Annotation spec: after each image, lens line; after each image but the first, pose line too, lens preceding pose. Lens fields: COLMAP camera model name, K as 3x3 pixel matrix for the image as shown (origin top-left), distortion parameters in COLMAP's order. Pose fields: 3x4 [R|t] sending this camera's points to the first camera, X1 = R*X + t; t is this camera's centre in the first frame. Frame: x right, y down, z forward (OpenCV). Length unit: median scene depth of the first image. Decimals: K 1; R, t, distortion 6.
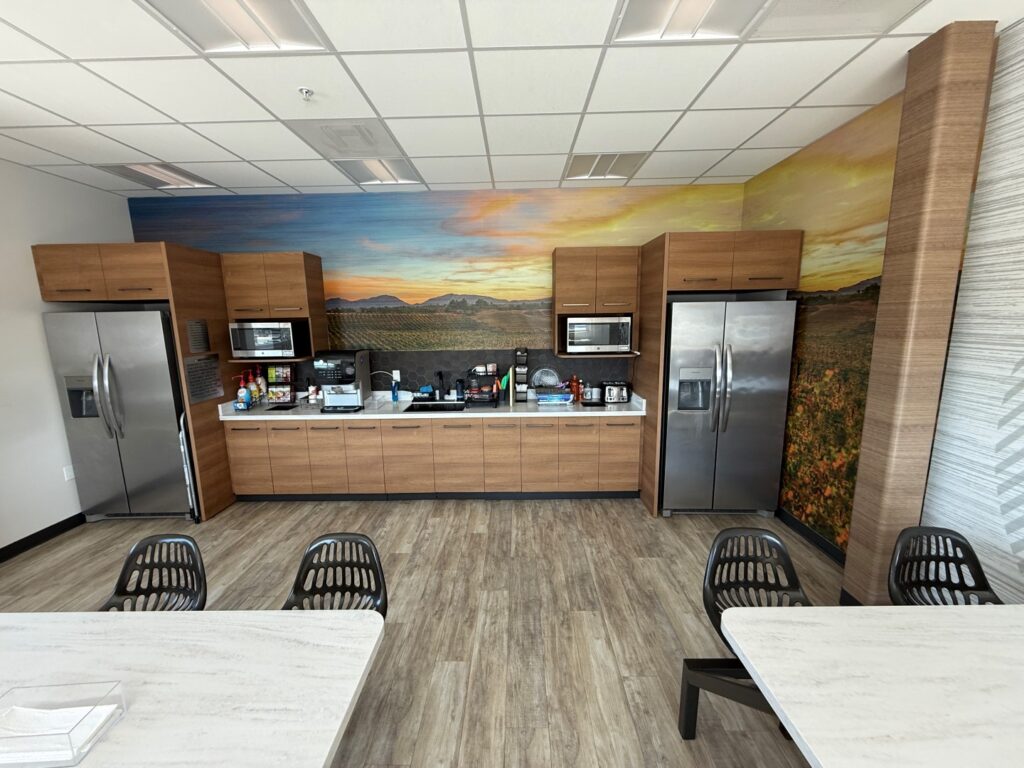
lens RADIAL K [[408.9, 0, 509.8], [0, 408.9, 388.8], [0, 0, 1]] dist [0.004773, 0.000337]
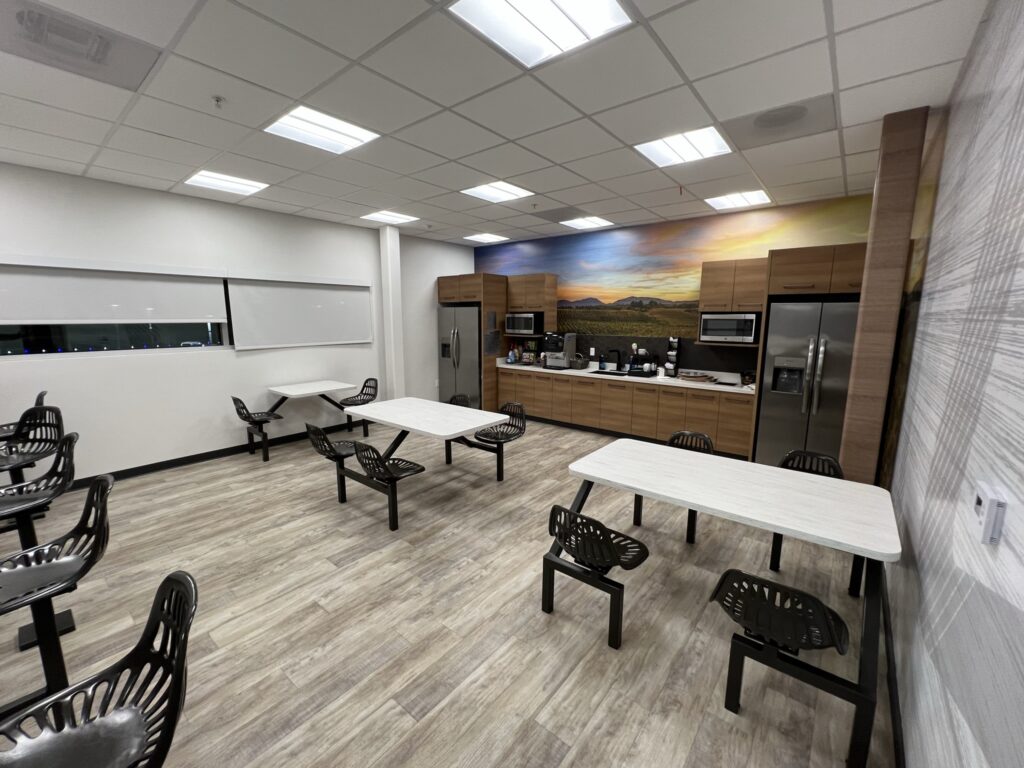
lens RADIAL K [[417.1, 0, 512.7], [0, 417.1, 381.9], [0, 0, 1]] dist [0.000865, 0.000001]
pose [[0.784161, 0.118801, -0.609079, 0.458969], [-0.126883, 0.991463, 0.030028, 0.073880], [0.607447, 0.053735, 0.792541, -0.399560]]
